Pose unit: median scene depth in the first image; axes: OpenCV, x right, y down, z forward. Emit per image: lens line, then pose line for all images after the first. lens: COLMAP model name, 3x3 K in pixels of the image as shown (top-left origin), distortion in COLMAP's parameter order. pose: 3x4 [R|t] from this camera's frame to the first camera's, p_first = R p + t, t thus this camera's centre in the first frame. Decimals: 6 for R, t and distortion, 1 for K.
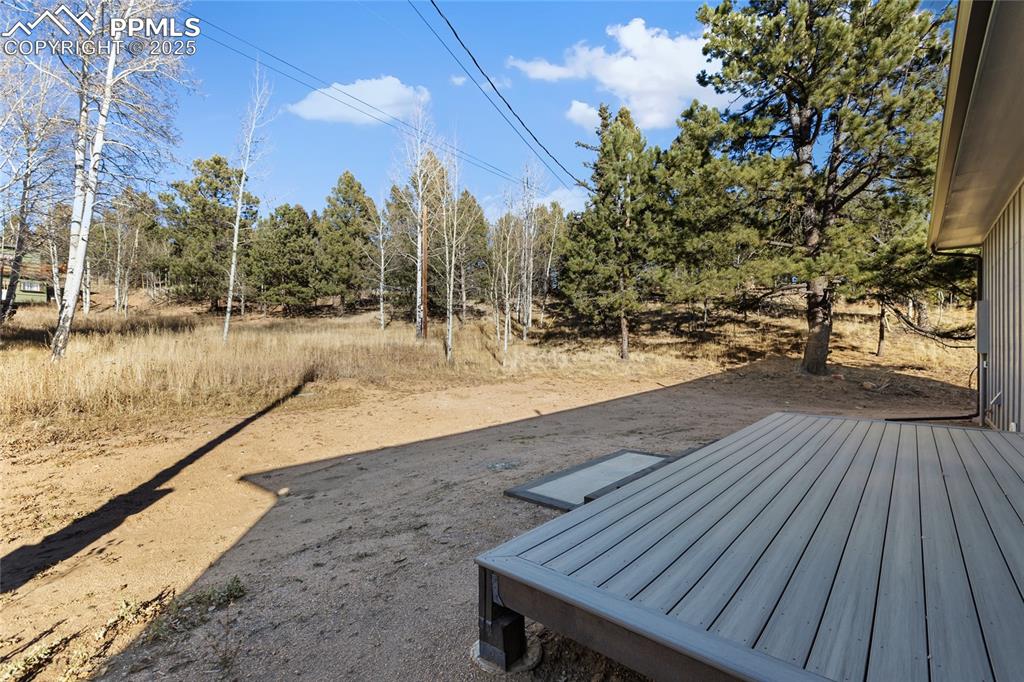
lens RADIAL K [[465.2, 0, 502.7], [0, 465.2, 343.9], [0, 0, 1]] dist [0.008470, -0.001199]
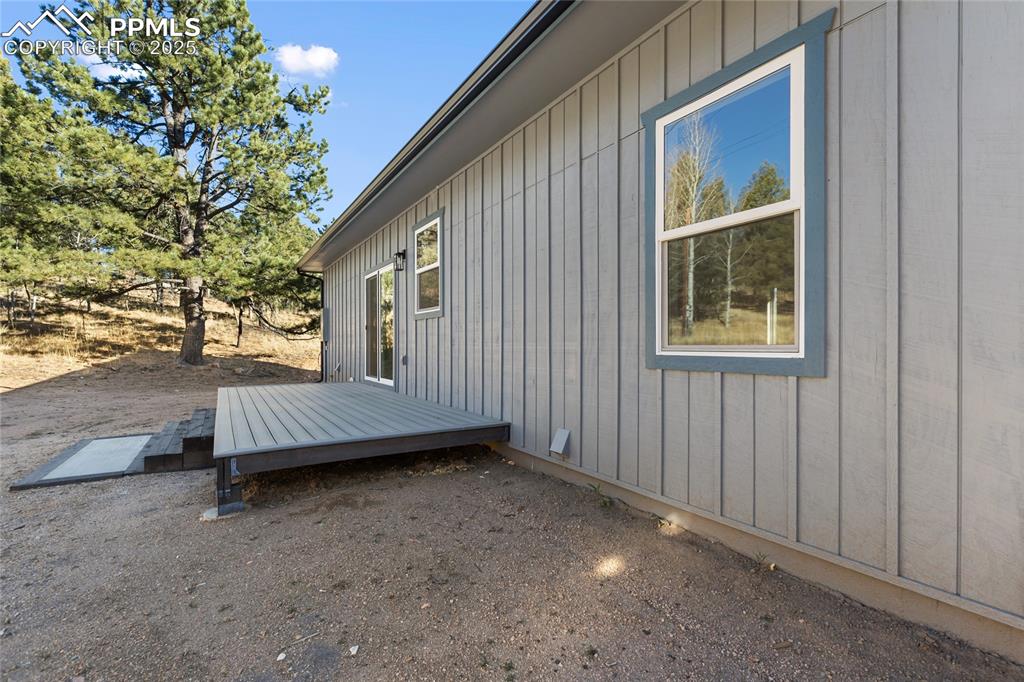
lens RADIAL K [[465.2, 0, 510.3], [0, 465.2, 338.5], [0, 0, 1]] dist [0.008470, -0.001199]
pose [[0.315766, 0.006732, 0.948813, -0.121850], [-0.003821, 0.999976, -0.005823, 0.007533], [-0.948829, -0.001787, 0.315784, -0.042236]]
